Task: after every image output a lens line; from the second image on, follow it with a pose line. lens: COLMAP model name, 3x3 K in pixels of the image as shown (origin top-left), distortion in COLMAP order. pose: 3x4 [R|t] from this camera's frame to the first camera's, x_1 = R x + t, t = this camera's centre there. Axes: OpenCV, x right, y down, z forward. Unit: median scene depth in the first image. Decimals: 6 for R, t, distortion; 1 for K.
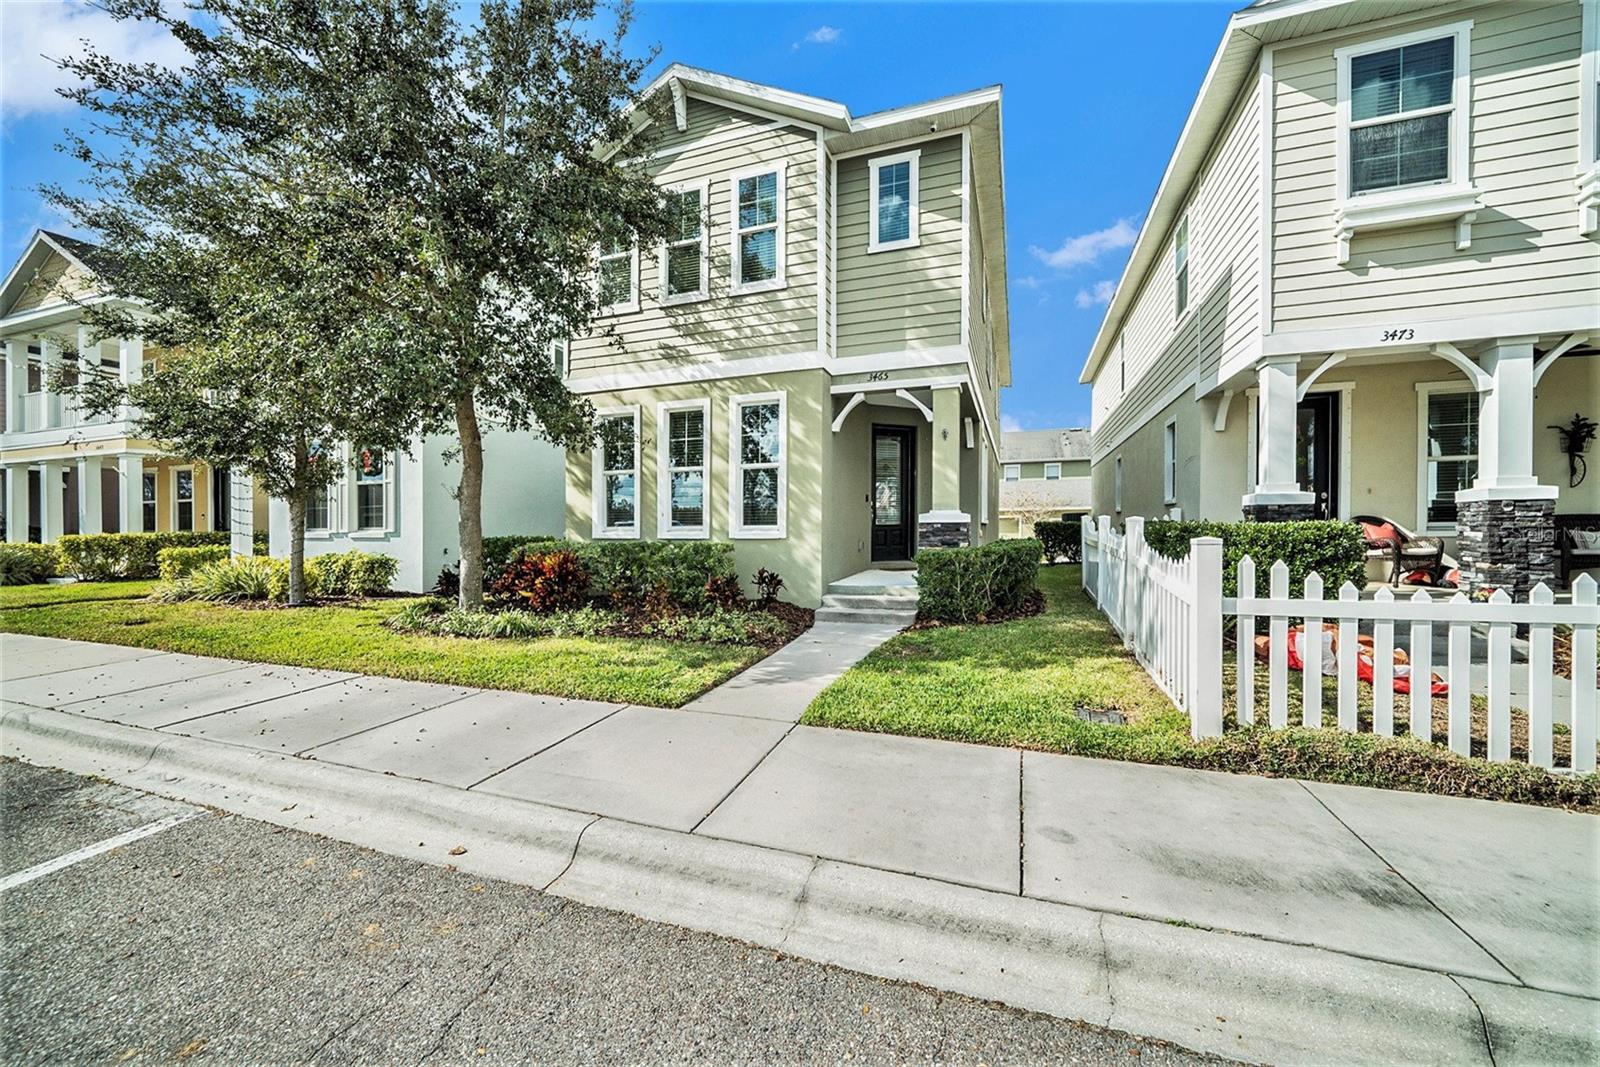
lens RADIAL K [[618.4, 0, 797.8], [0, 618.4, 552.6], [0, 0, 1]] dist [-0.010821, 0.006977]
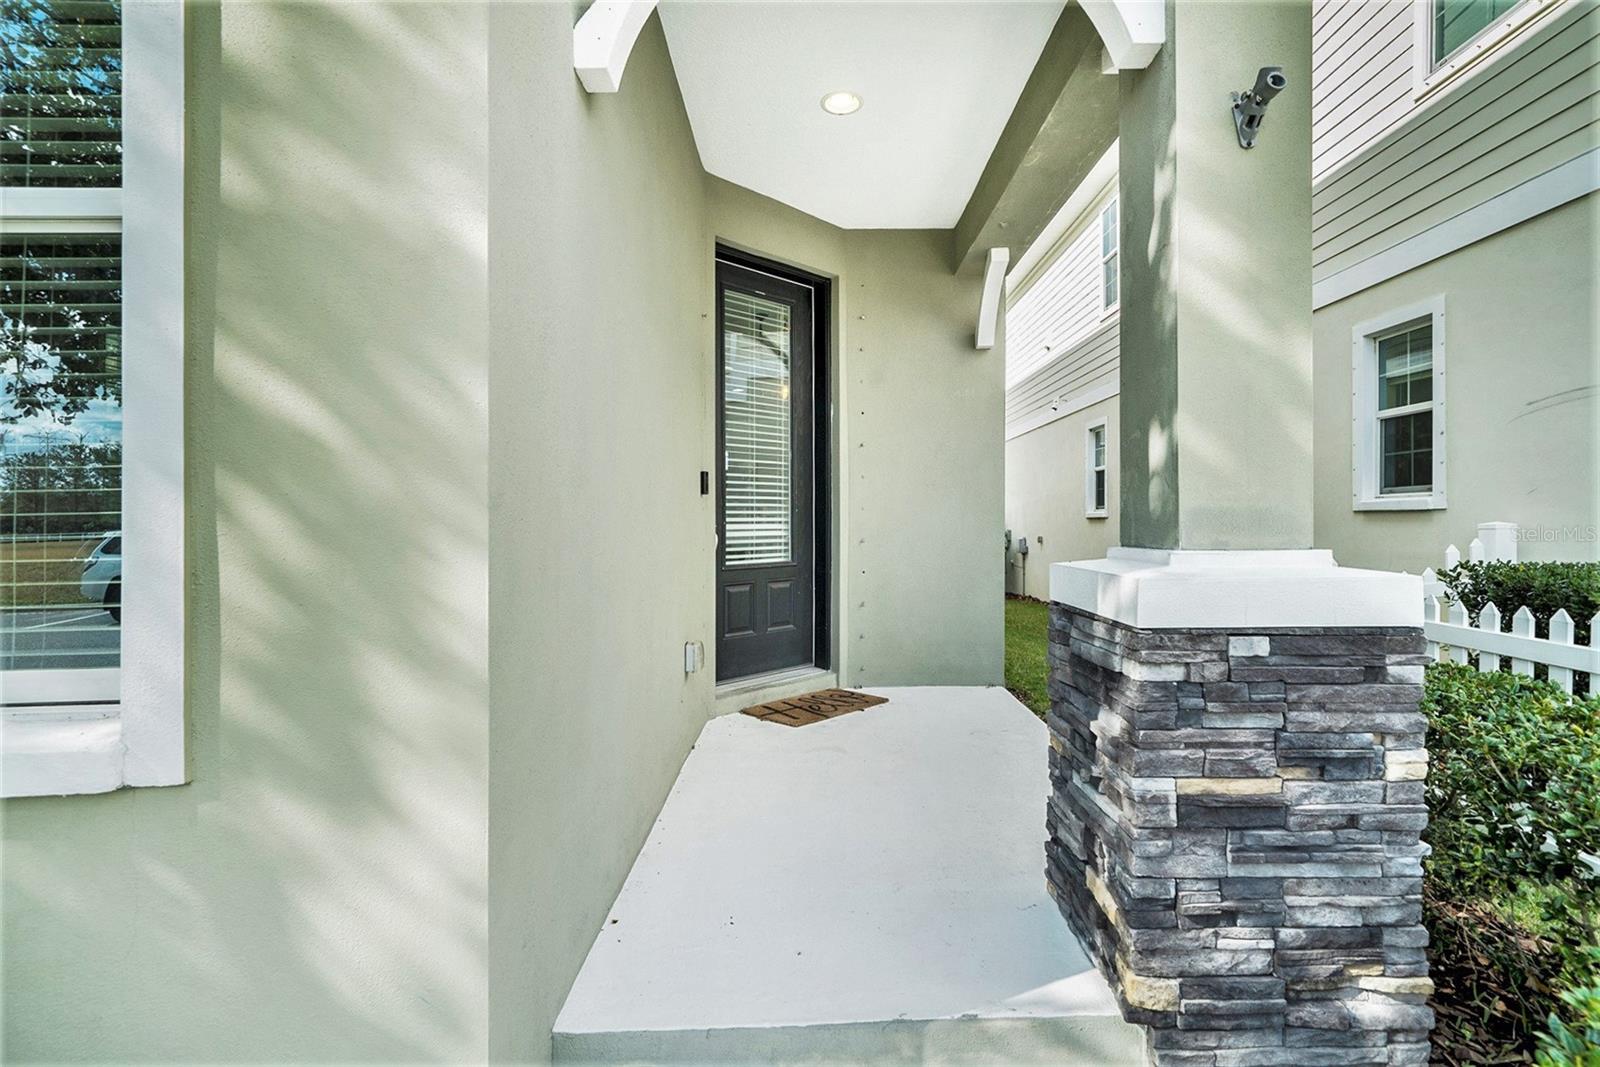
lens RADIAL K [[758.7, 0, 800.0], [0, 758.7, 533.5], [0, 0, 1]] dist [0.022566, 0.000033]
pose [[0.933037, 0.004140, 0.359758, 0.032686], [0.010497, 0.999195, -0.038722, -0.070912], [-0.359629, 0.039906, 0.932242, 0.817101]]
